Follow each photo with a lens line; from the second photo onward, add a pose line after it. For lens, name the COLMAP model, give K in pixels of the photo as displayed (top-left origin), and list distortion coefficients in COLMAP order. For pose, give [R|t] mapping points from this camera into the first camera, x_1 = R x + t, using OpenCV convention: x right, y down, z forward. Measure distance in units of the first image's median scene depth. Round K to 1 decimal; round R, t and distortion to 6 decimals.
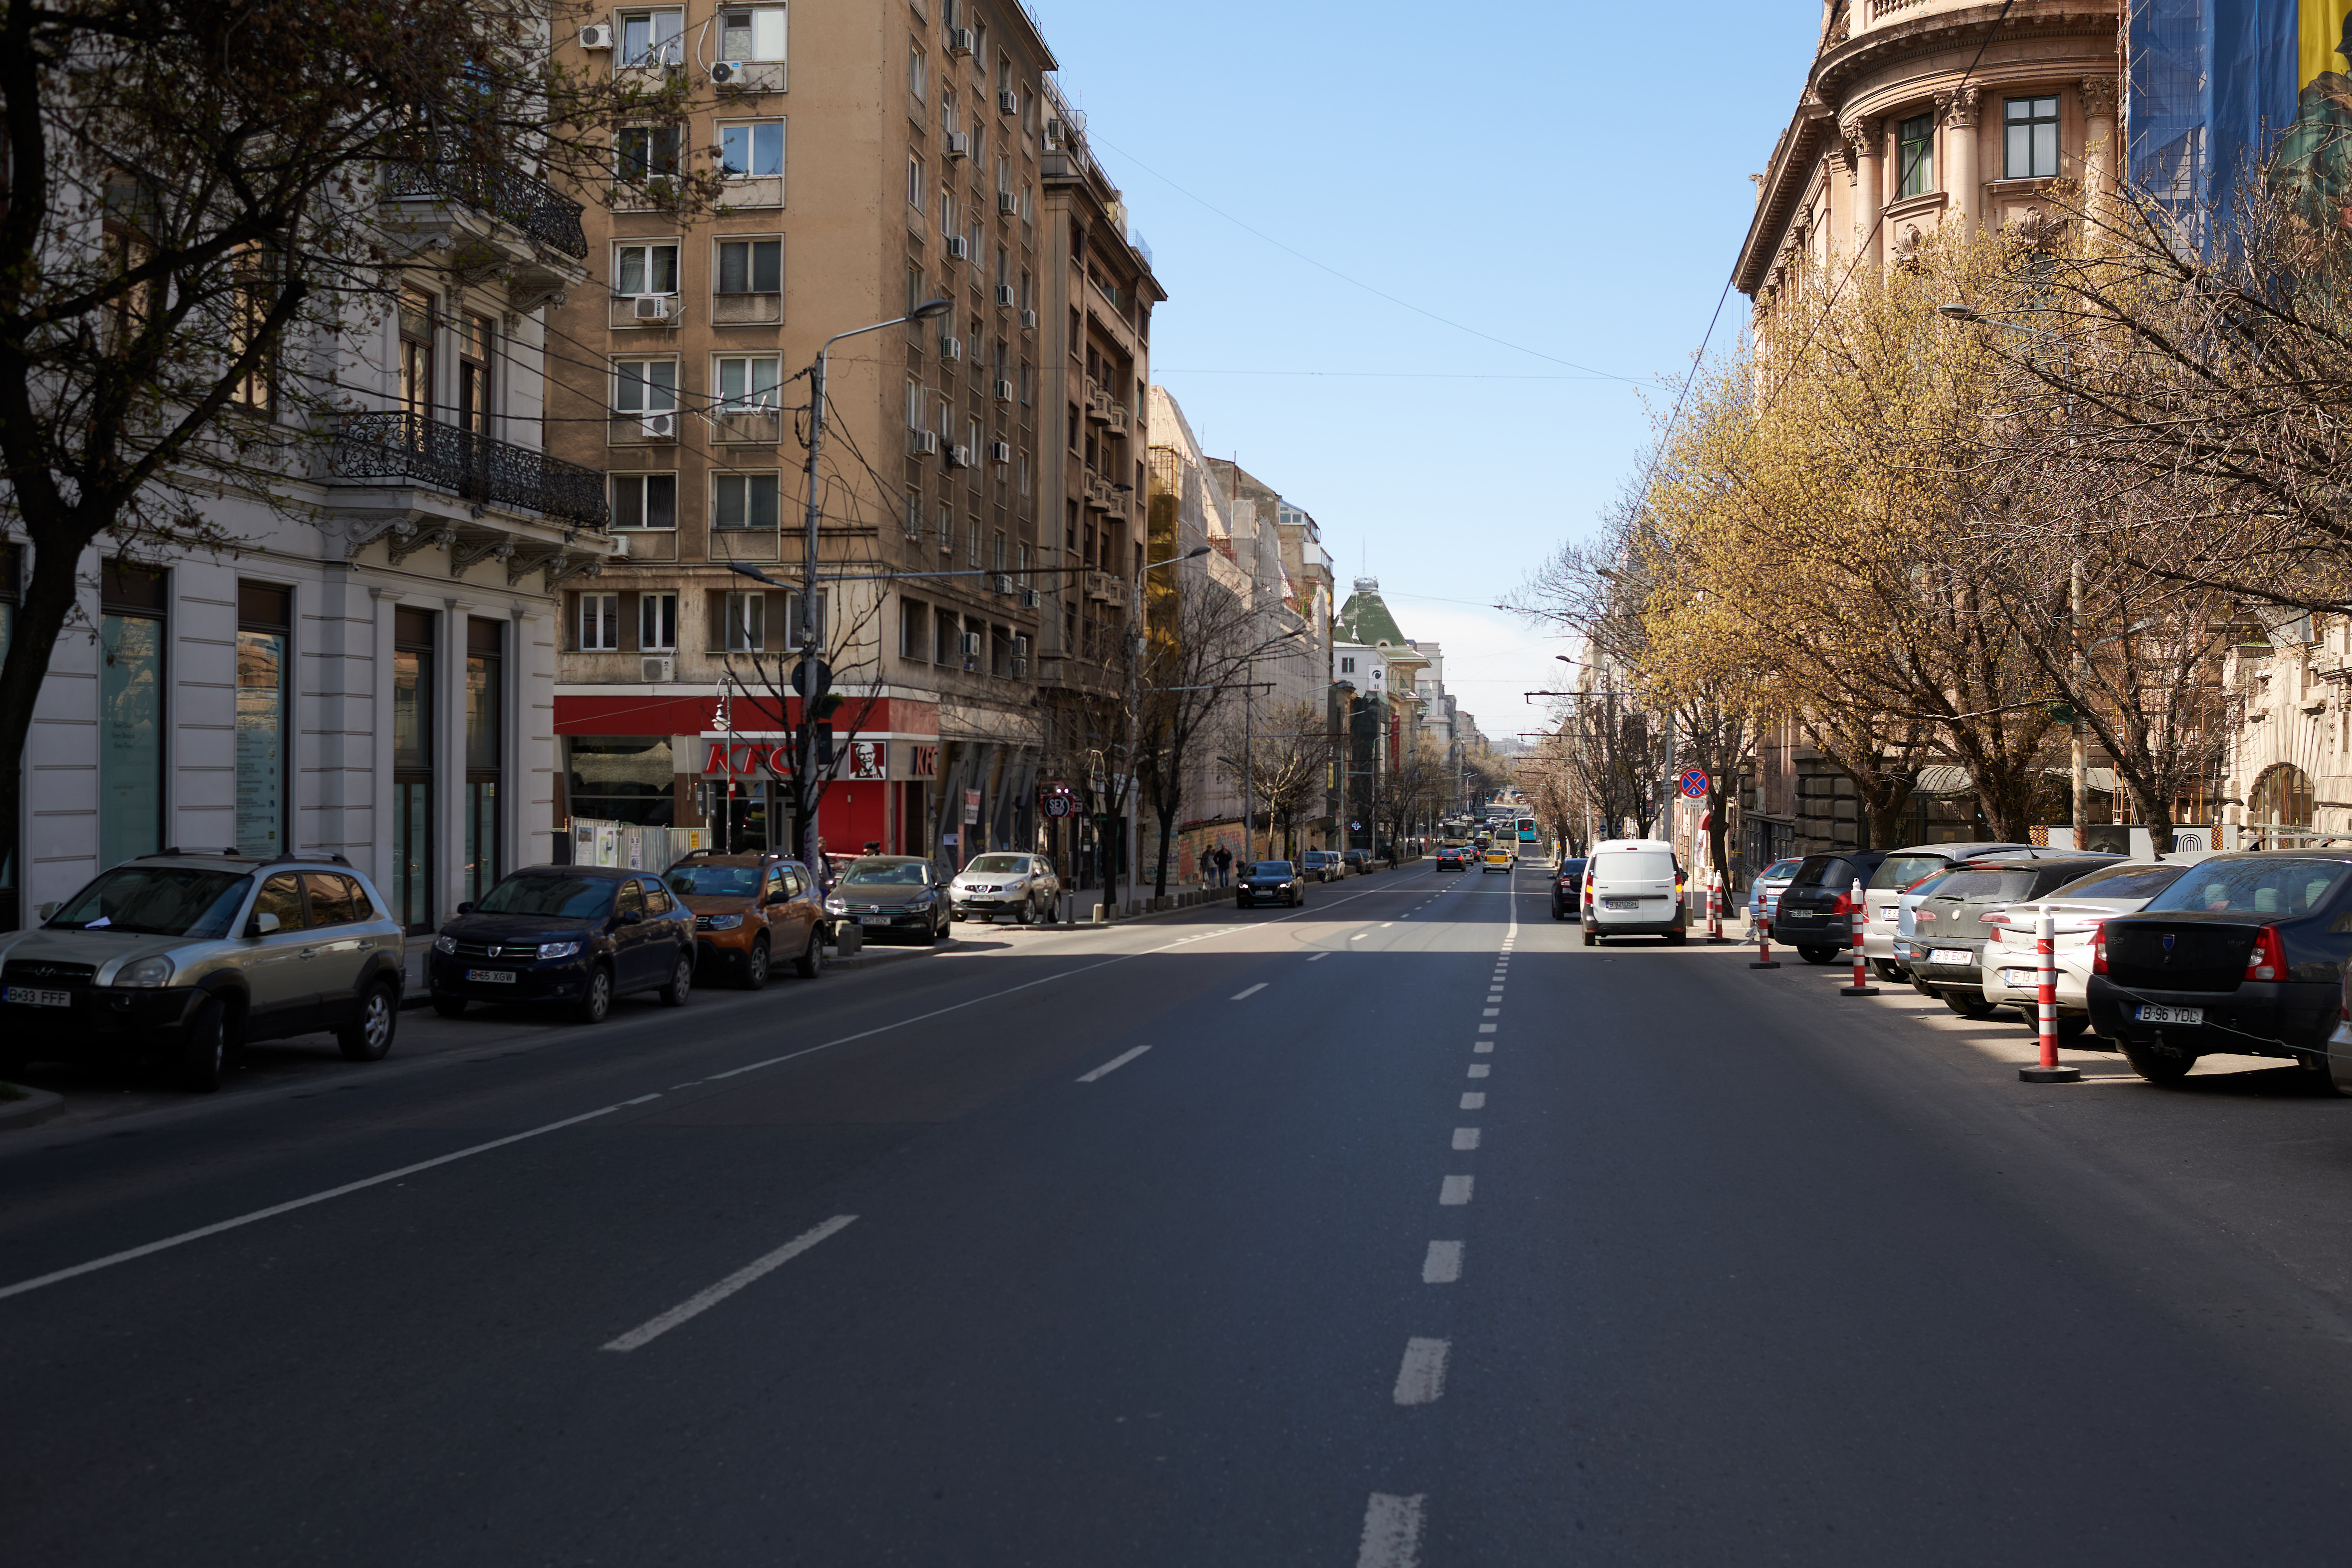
lens RADIAL K [[2587.6, 0, 1180.5], [0, 2587.6, 770.9], [0, 0, 1]] dist [-0.030002, 0.000000]
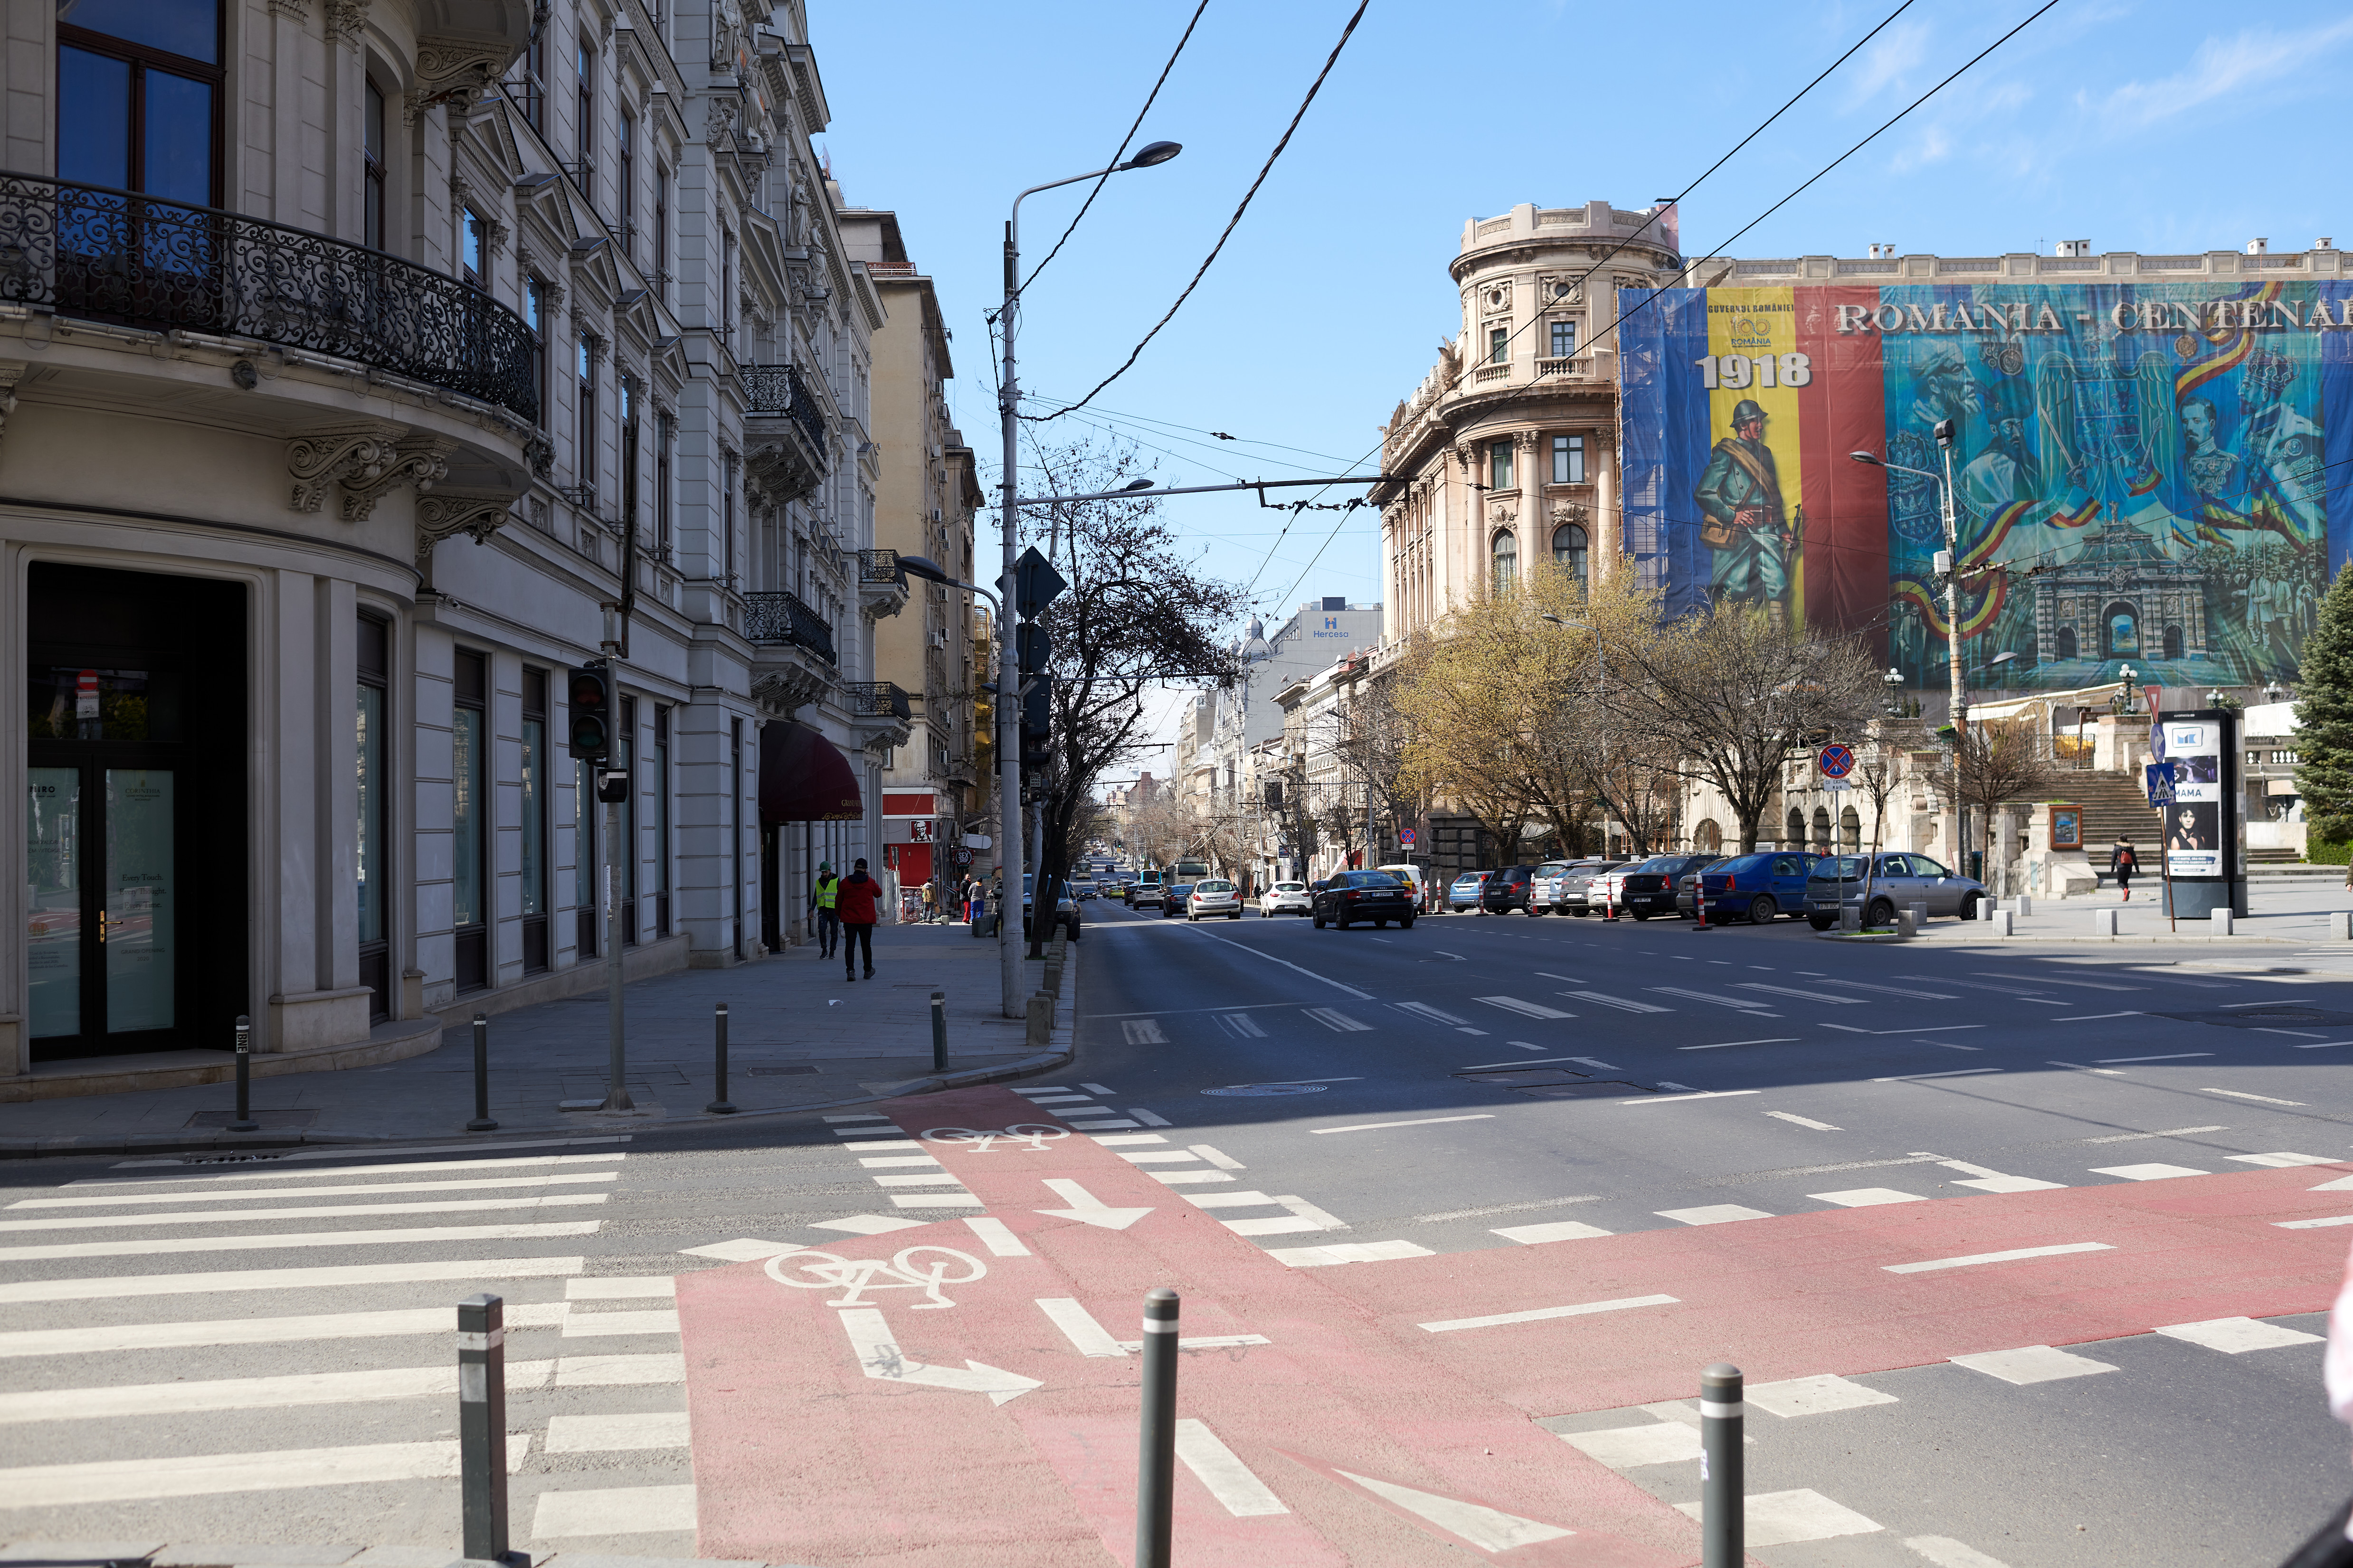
lens RADIAL K [[2371.9, 0, 1183.5], [0, 2371.9, 779.4], [0, 0, 1]] dist [-0.069968, 0.000000]
pose [[0.985910, -0.015147, 0.166589, -0.196886], [0.018227, 0.999690, -0.016971, -0.008013], [-0.166280, 0.019768, 0.985880, -0.532391]]
